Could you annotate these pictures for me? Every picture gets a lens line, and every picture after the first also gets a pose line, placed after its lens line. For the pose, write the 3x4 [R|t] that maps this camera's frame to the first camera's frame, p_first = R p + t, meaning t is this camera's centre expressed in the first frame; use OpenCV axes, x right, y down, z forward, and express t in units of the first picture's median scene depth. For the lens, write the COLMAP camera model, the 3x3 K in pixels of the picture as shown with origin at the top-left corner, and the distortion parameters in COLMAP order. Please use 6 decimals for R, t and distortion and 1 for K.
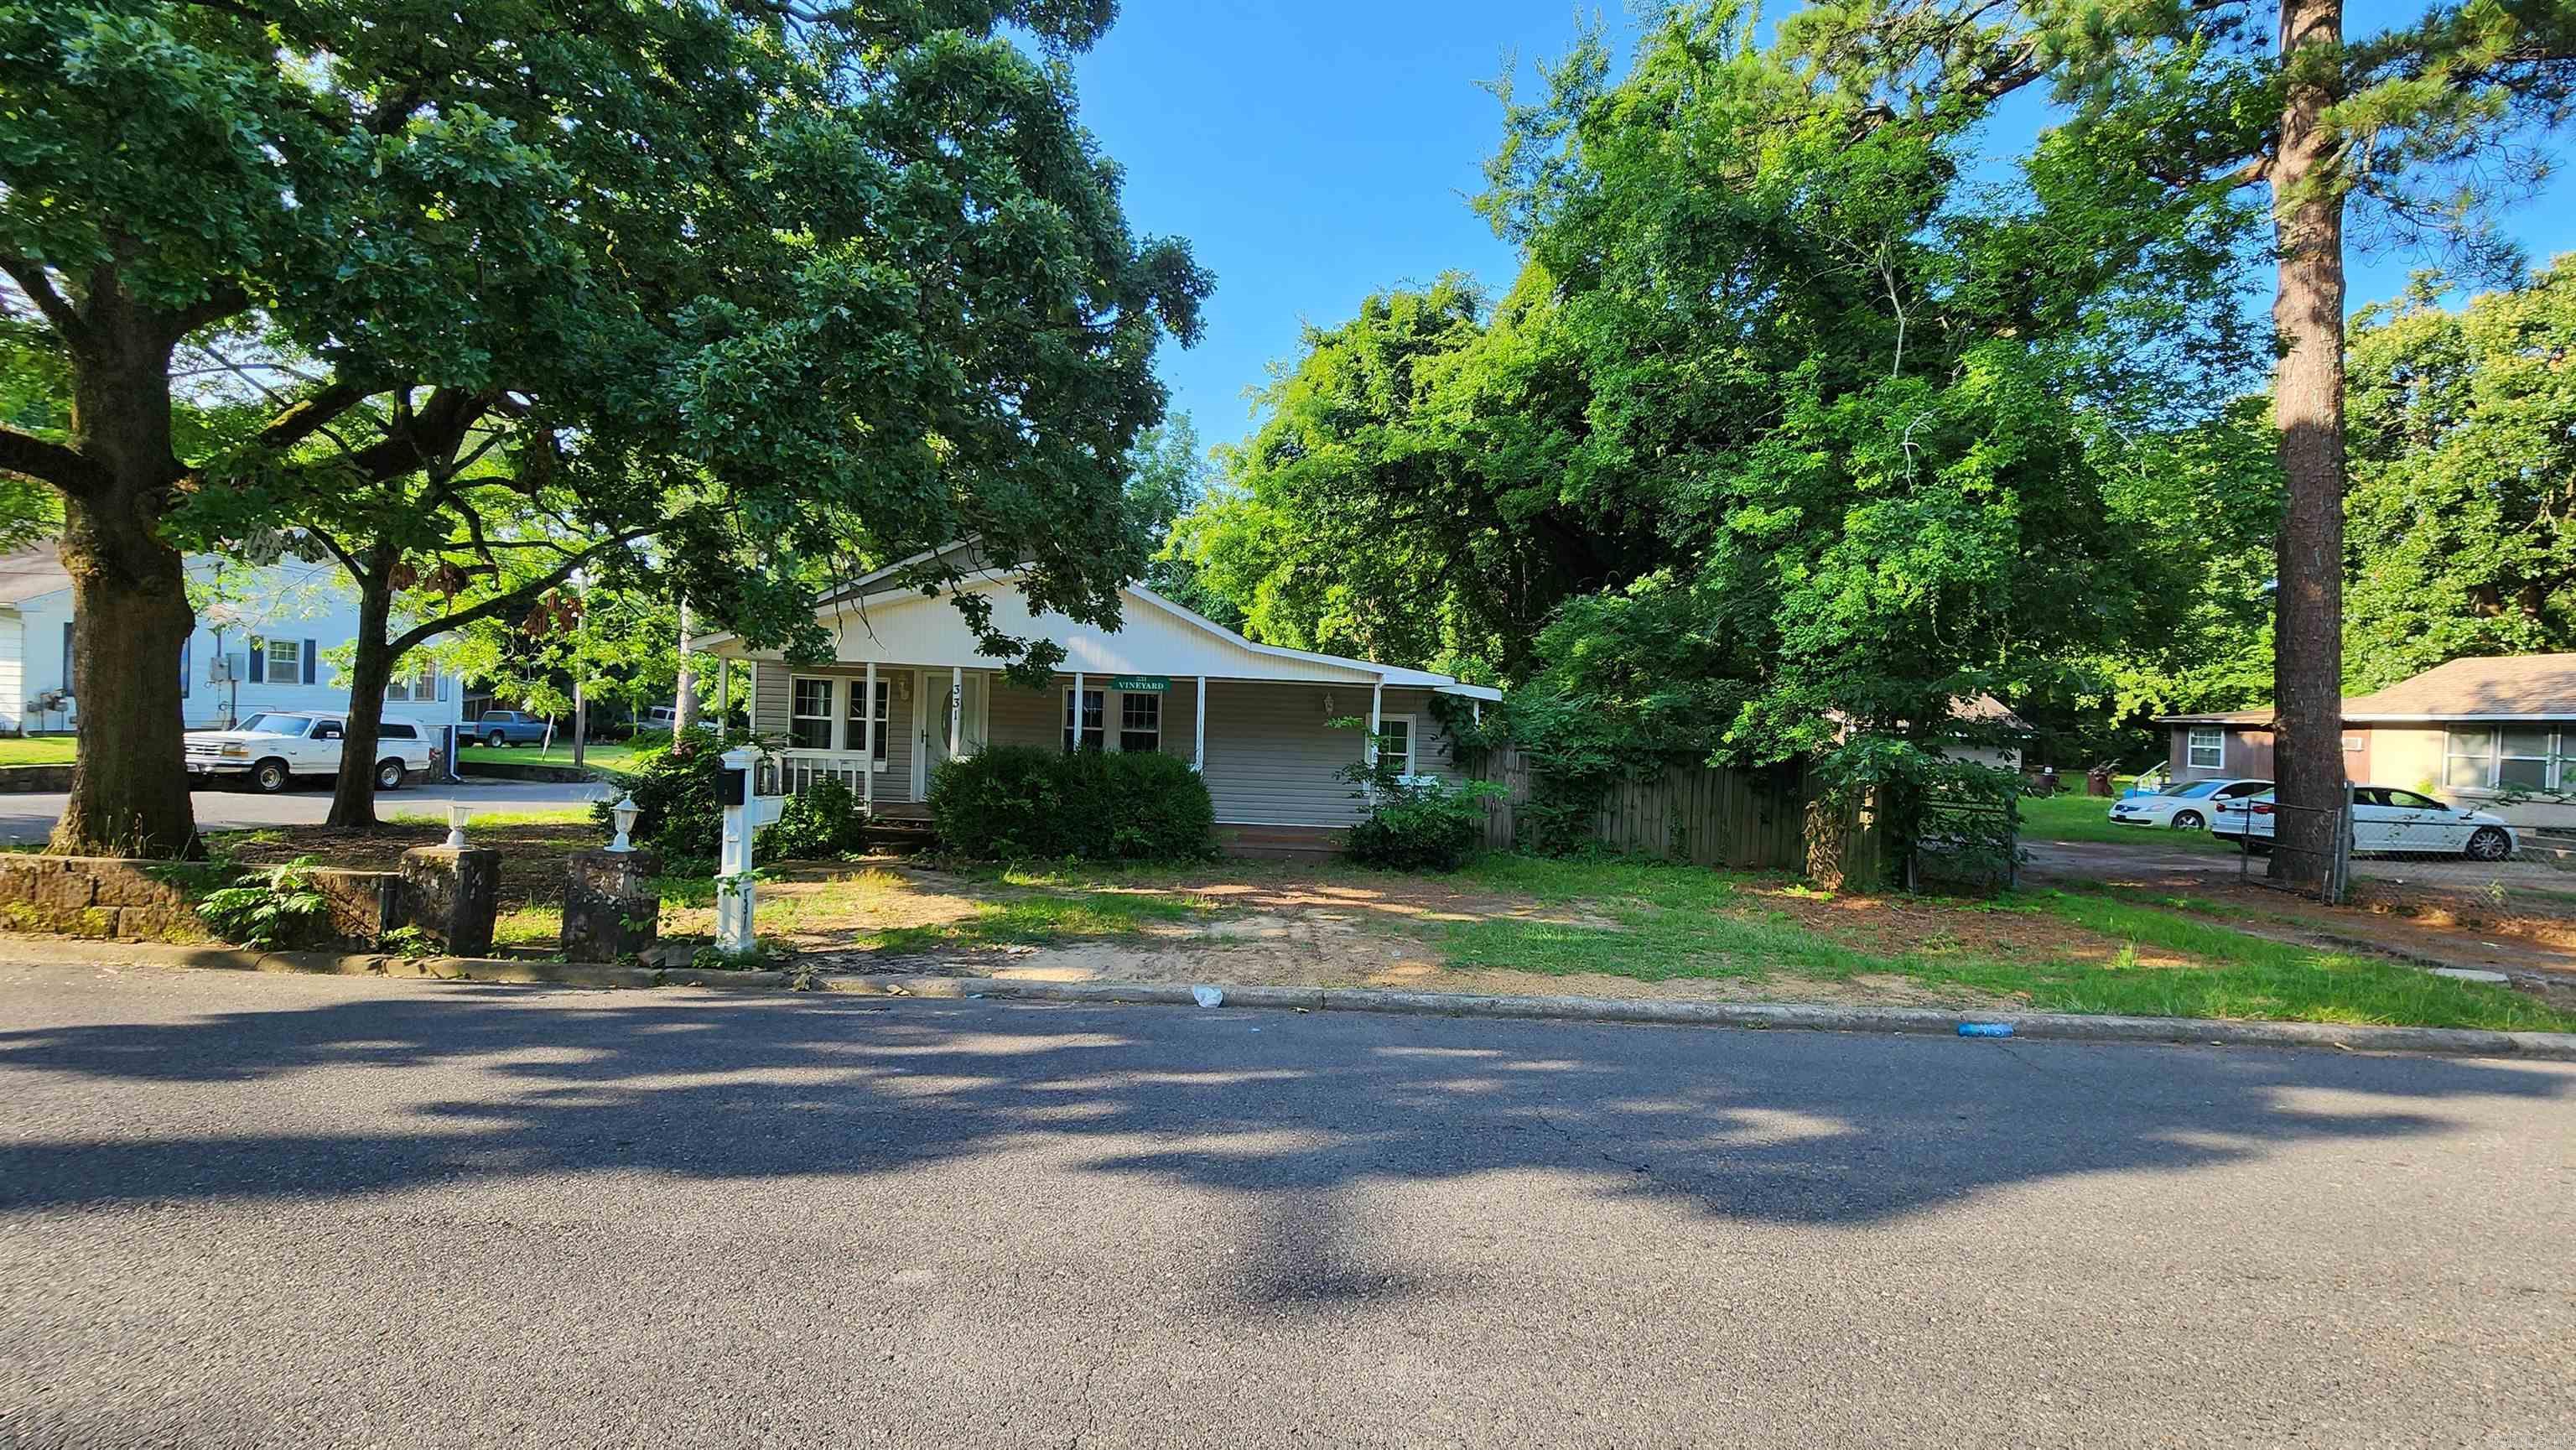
lens RADIAL K [[1066.3, 0, 1286.8], [0, 1066.3, 733.6], [0, 0, 1]] dist [0.000197, -0.000081]
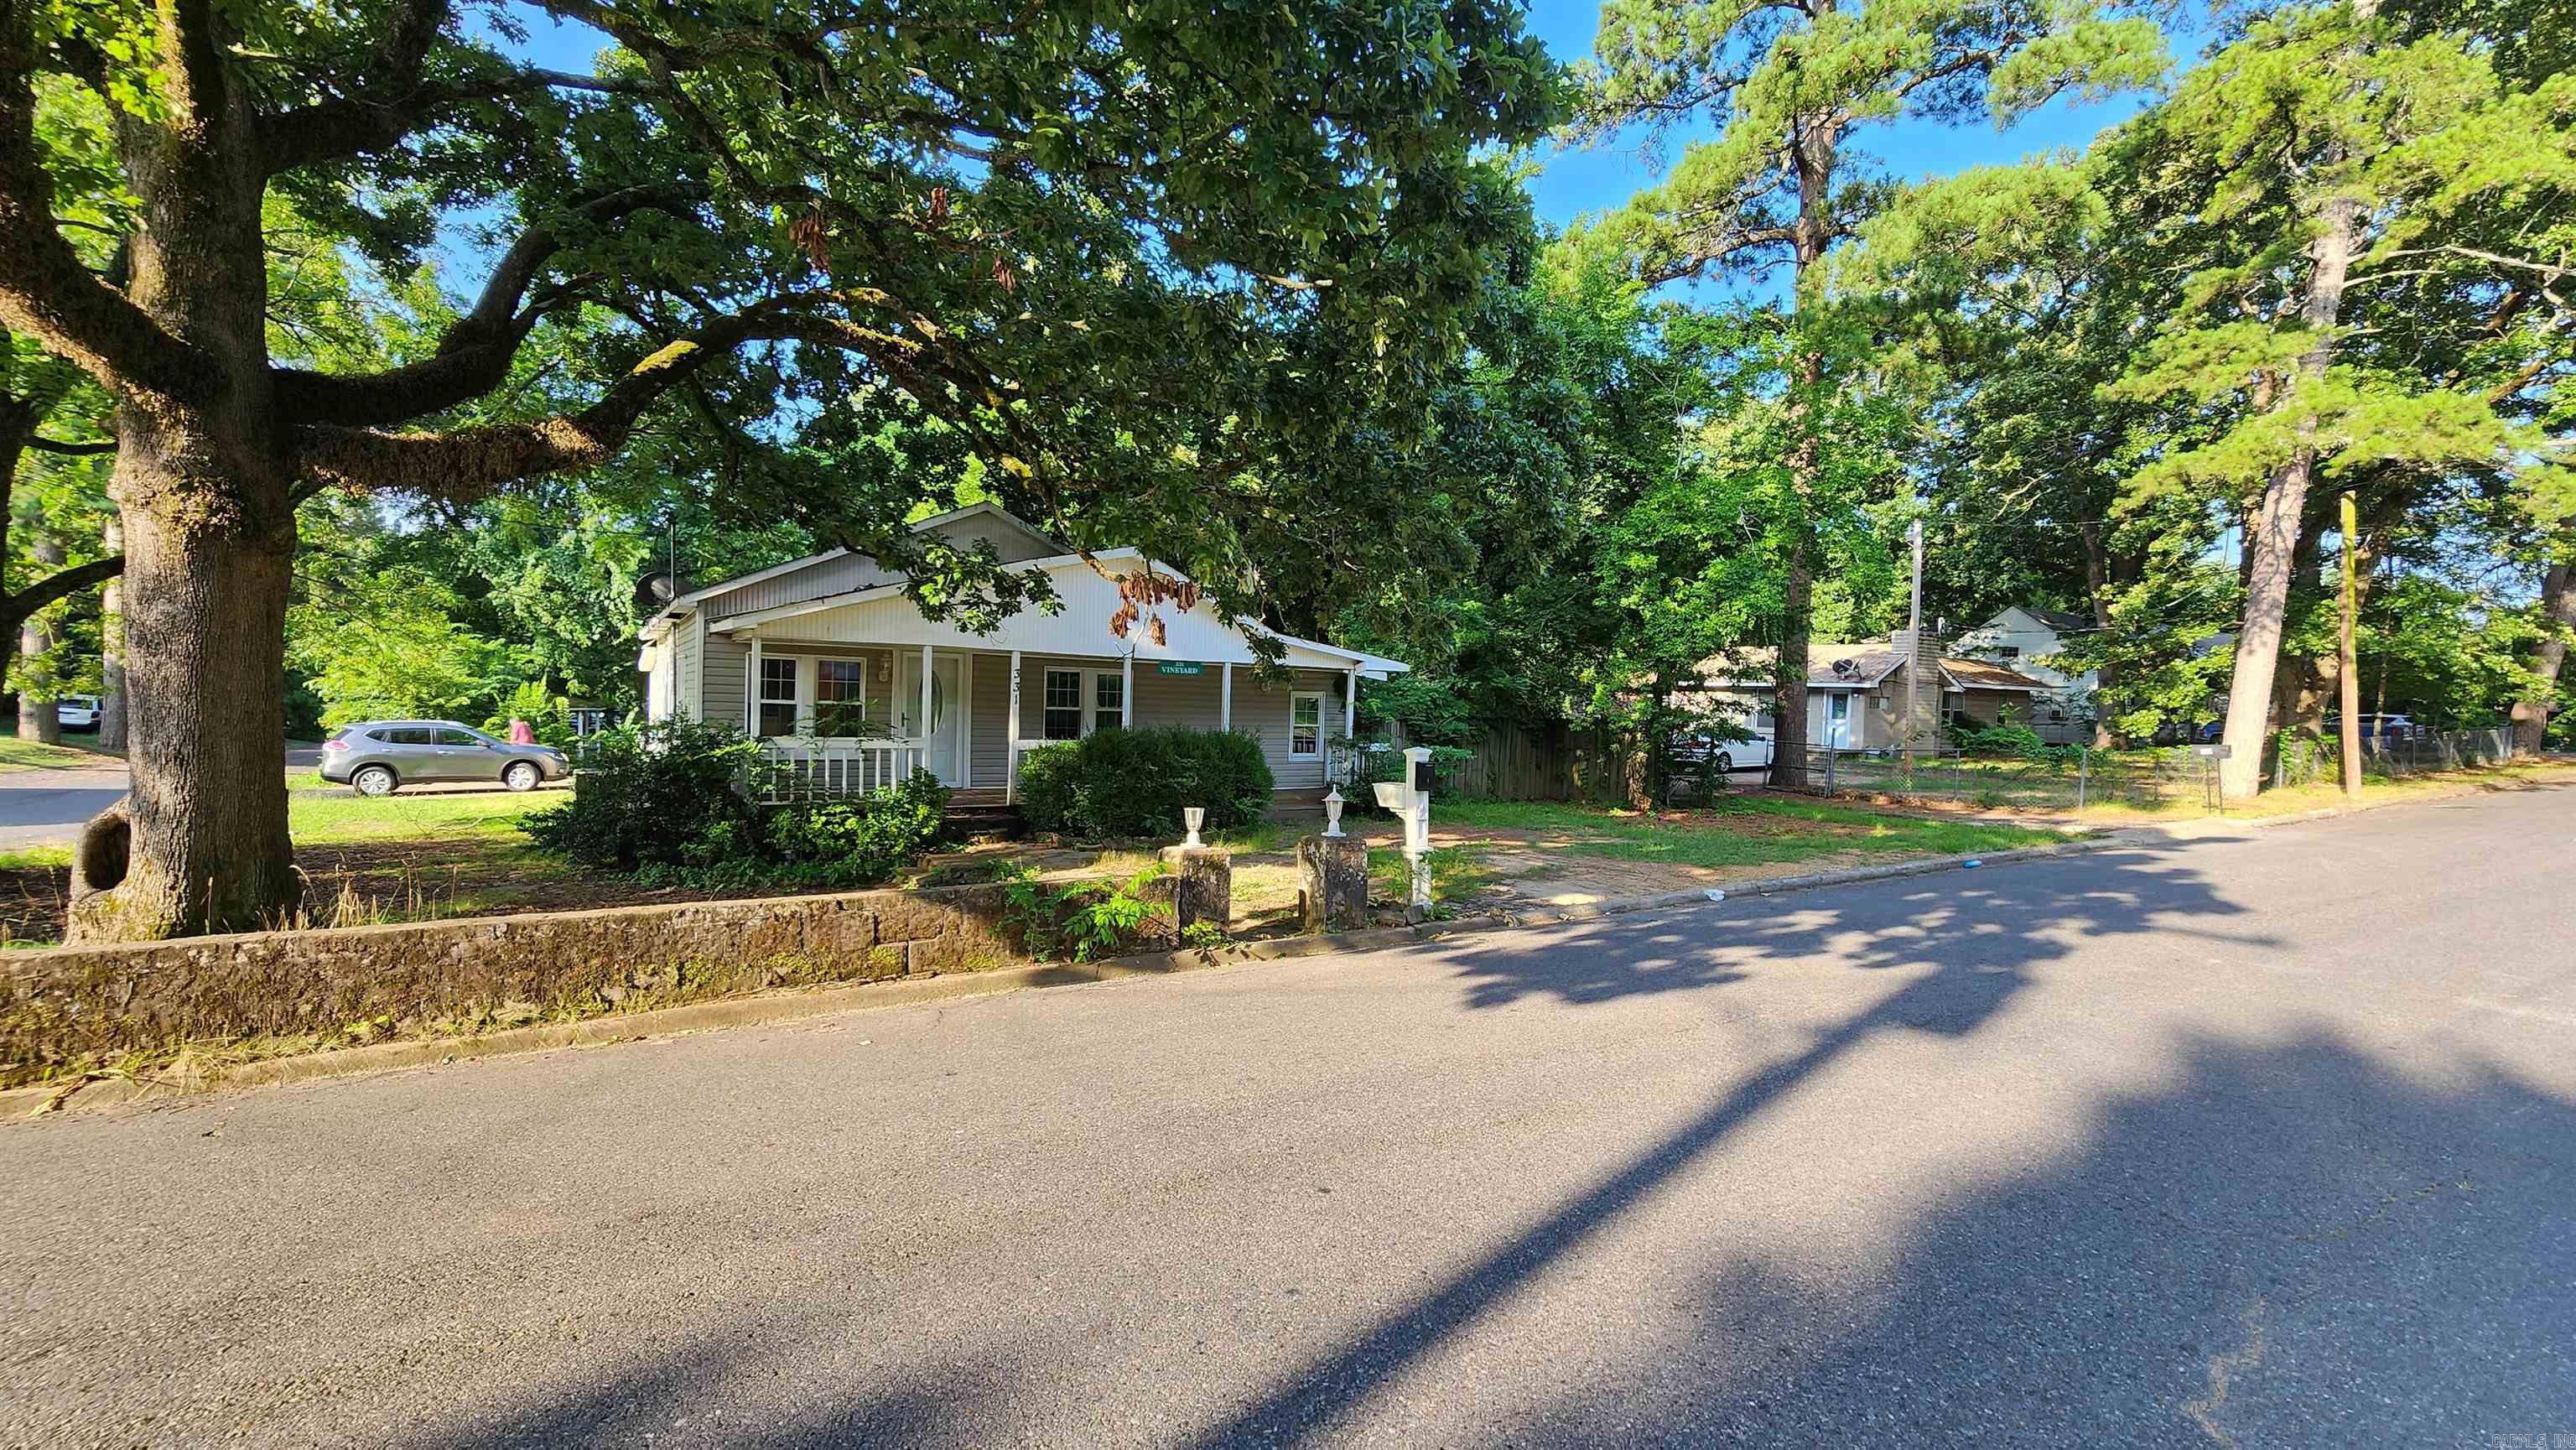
lens RADIAL K [[1066.3, 0, 1280.0], [0, 1066.3, 711.4], [0, 0, 1]] dist [0.000197, -0.000081]
pose [[0.833863, -0.019450, 0.551629, -1.326993], [0.008895, 0.999723, 0.021804, -0.051985], [-0.551900, -0.013275, 0.833805, 0.062313]]
